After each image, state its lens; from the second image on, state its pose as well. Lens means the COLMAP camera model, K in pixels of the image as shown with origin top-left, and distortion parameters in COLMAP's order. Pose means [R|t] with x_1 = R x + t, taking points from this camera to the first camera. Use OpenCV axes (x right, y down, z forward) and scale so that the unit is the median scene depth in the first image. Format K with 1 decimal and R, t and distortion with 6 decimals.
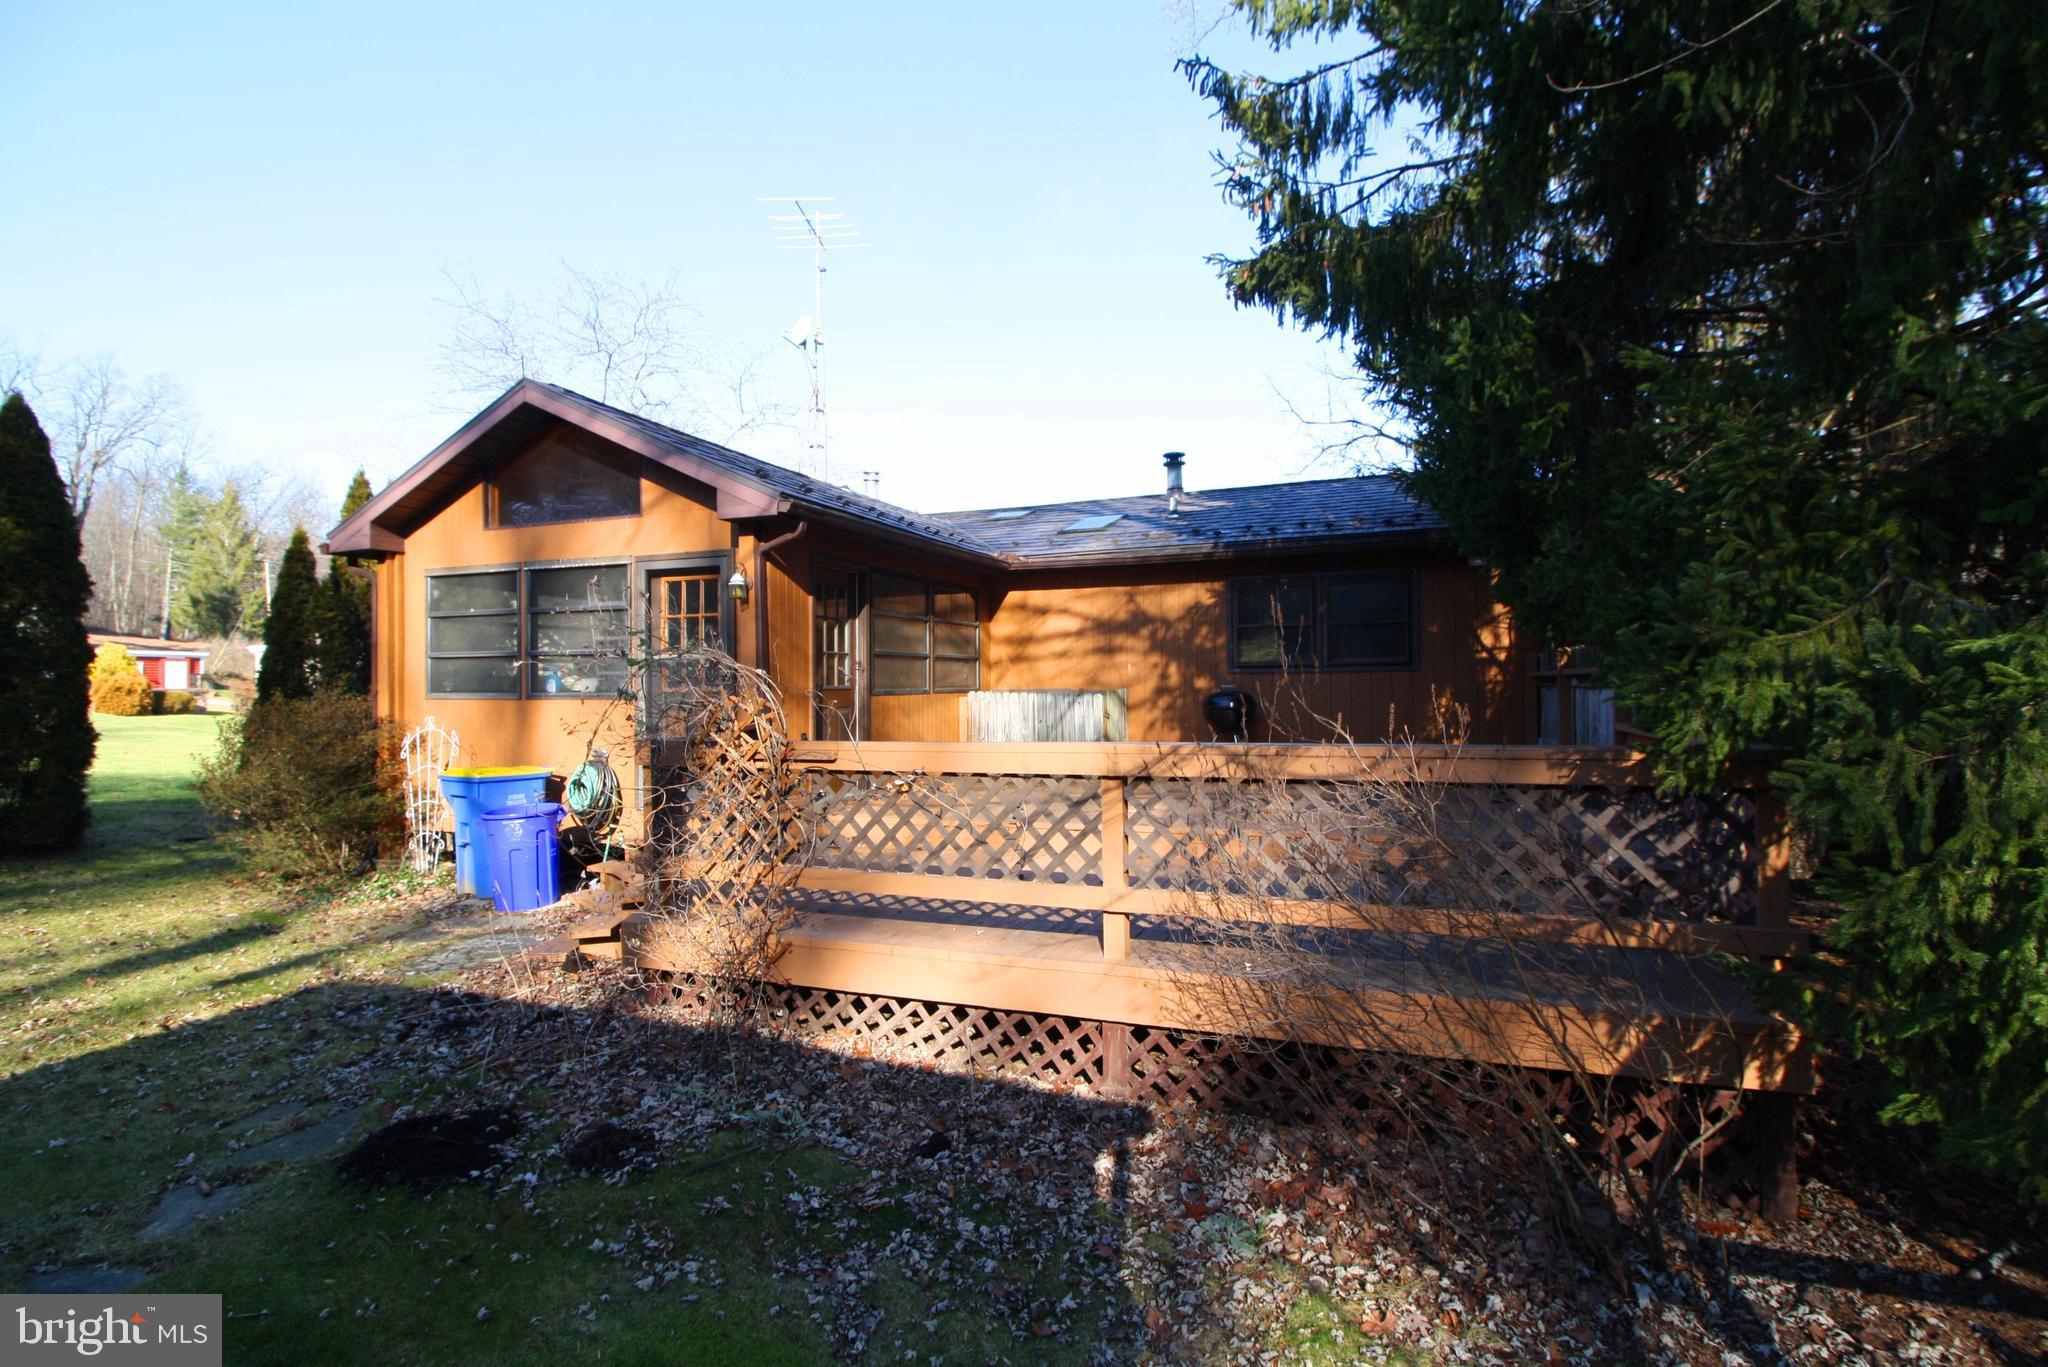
lens RADIAL K [[923.4, 0, 1024.0], [0, 923.4, 683.5], [0, 0, 1]] dist [0.000387, -0.006123]
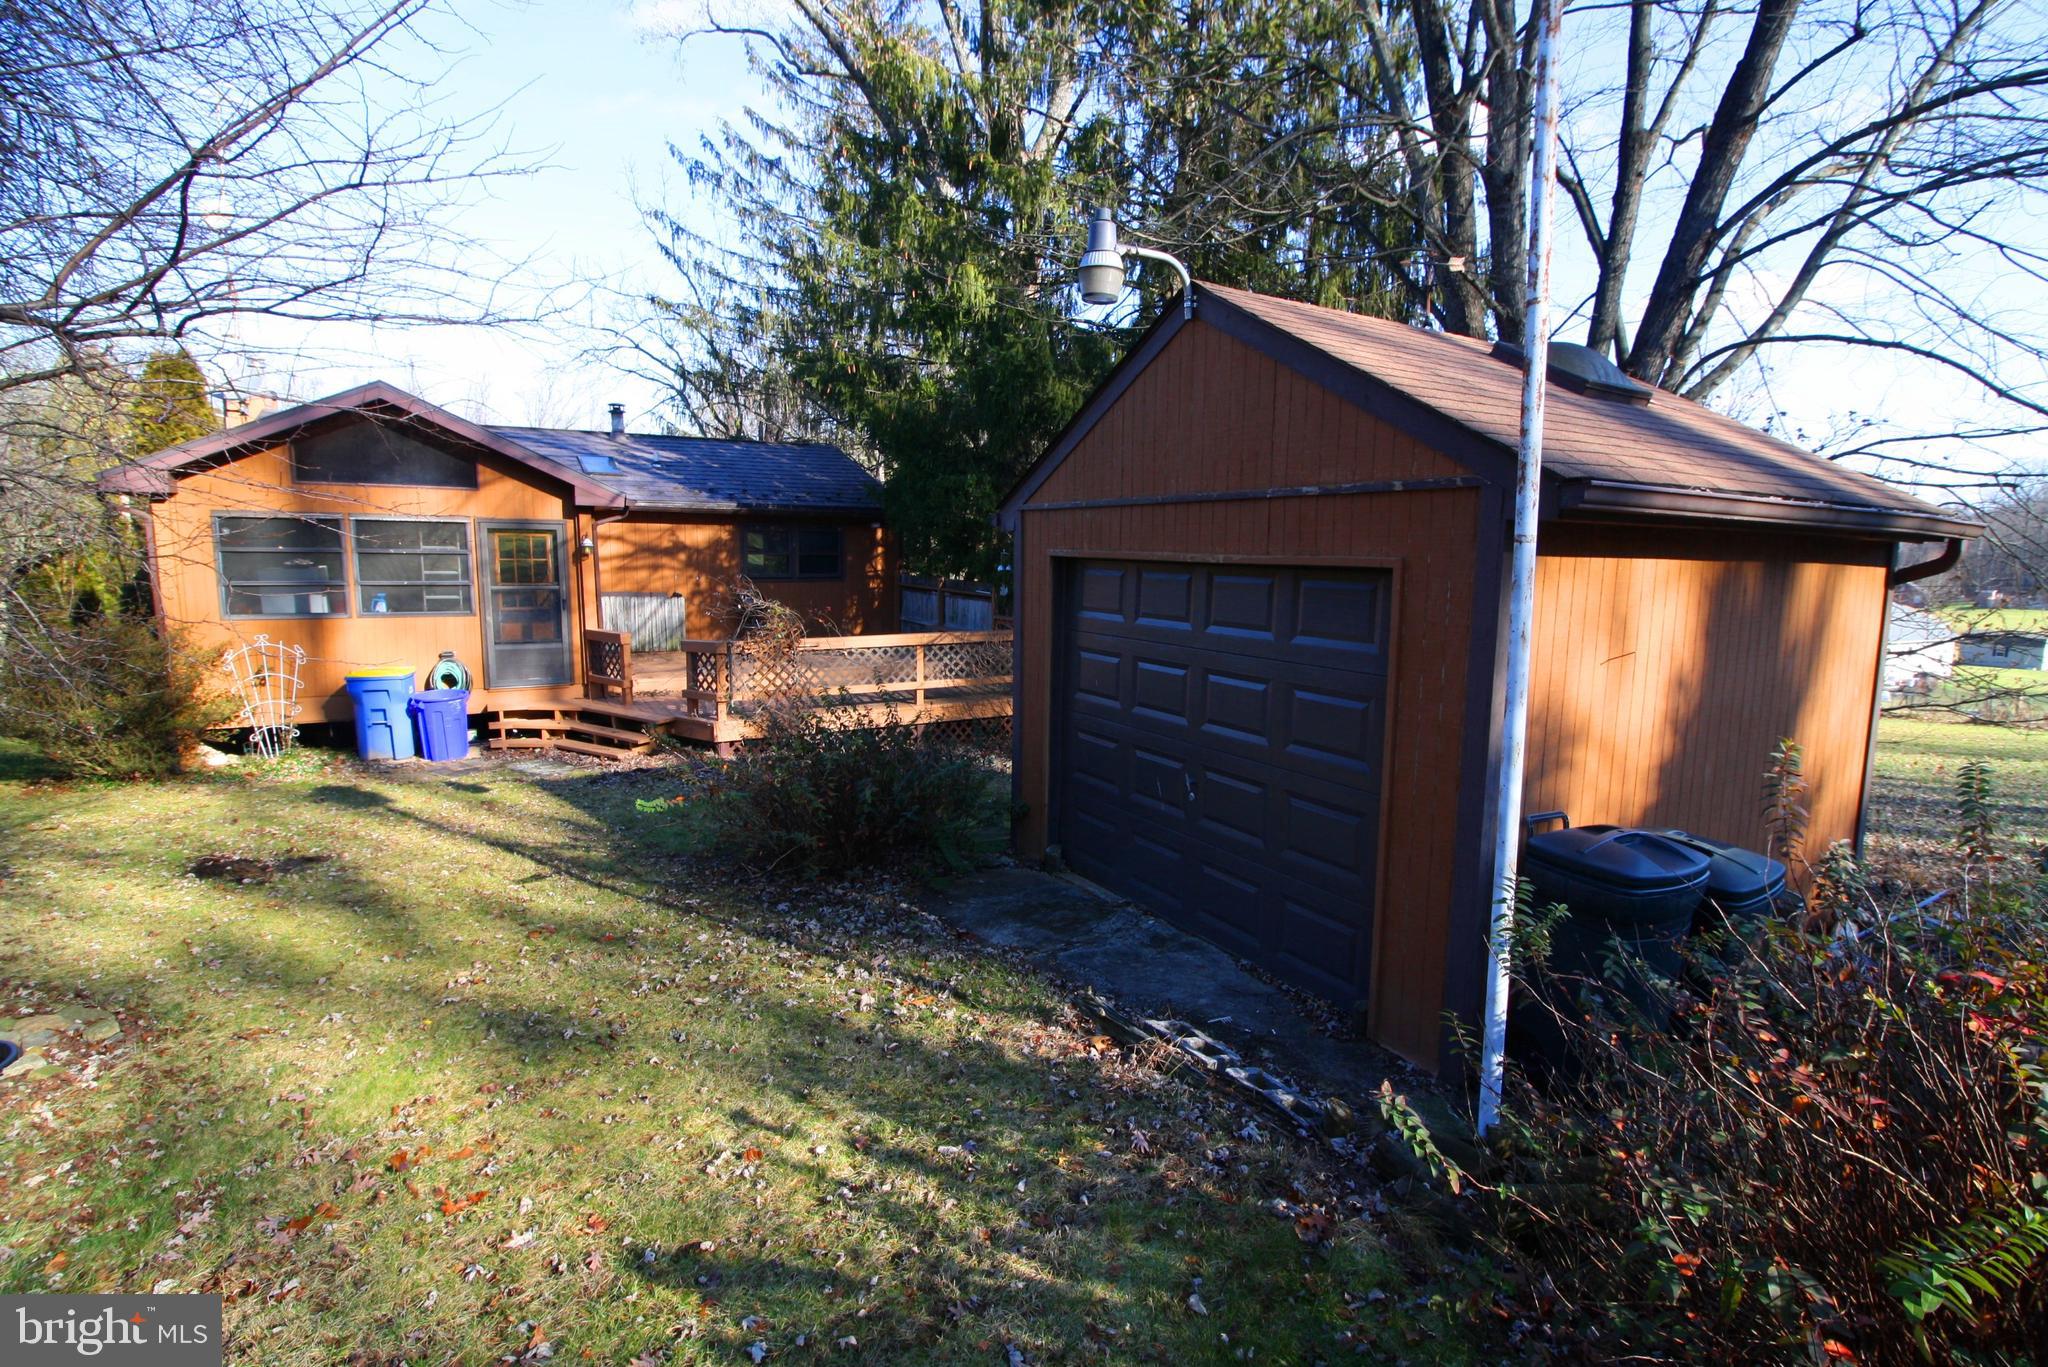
lens RADIAL K [[923.4, 0, 1024.0], [0, 923.4, 683.5], [0, 0, 1]] dist [0.000387, -0.006123]
pose [[0.634221, -0.097952, 0.766922, -0.695983], [-0.014426, 0.990270, 0.138407, -0.066766], [-0.773017, -0.098844, 0.626638, -0.394225]]
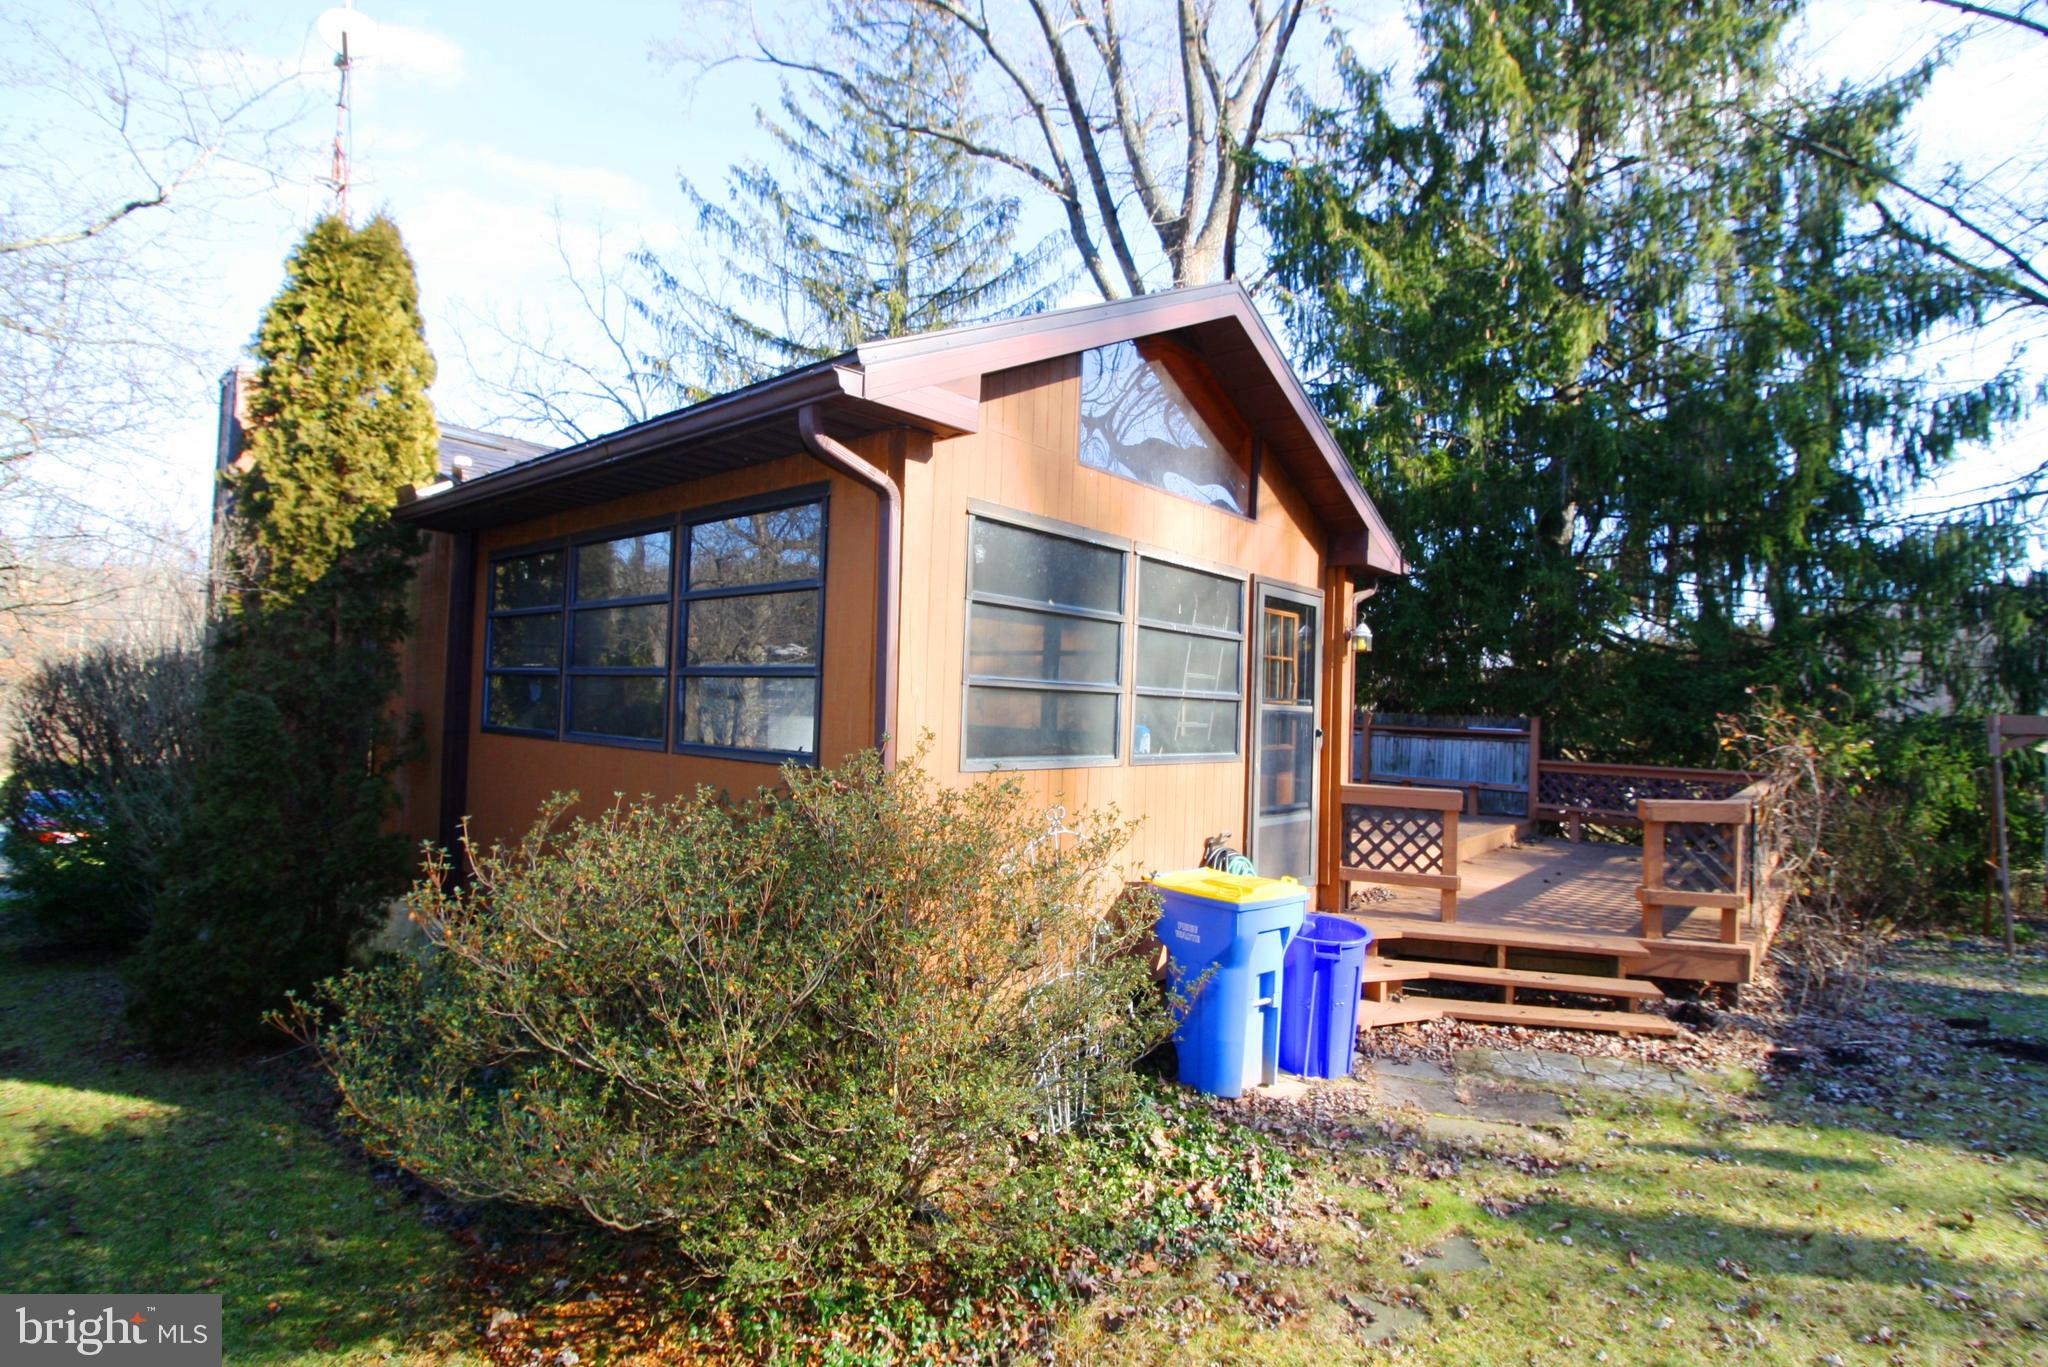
lens RADIAL K [[923.4, 0, 1024.0], [0, 923.4, 683.5], [0, 0, 1]] dist [0.000387, -0.006123]
pose [[0.345899, 0.041706, 0.937344, -0.818726], [-0.028824, 0.999012, -0.033813, -0.014700], [-0.937829, -0.015322, 0.346760, 0.638843]]
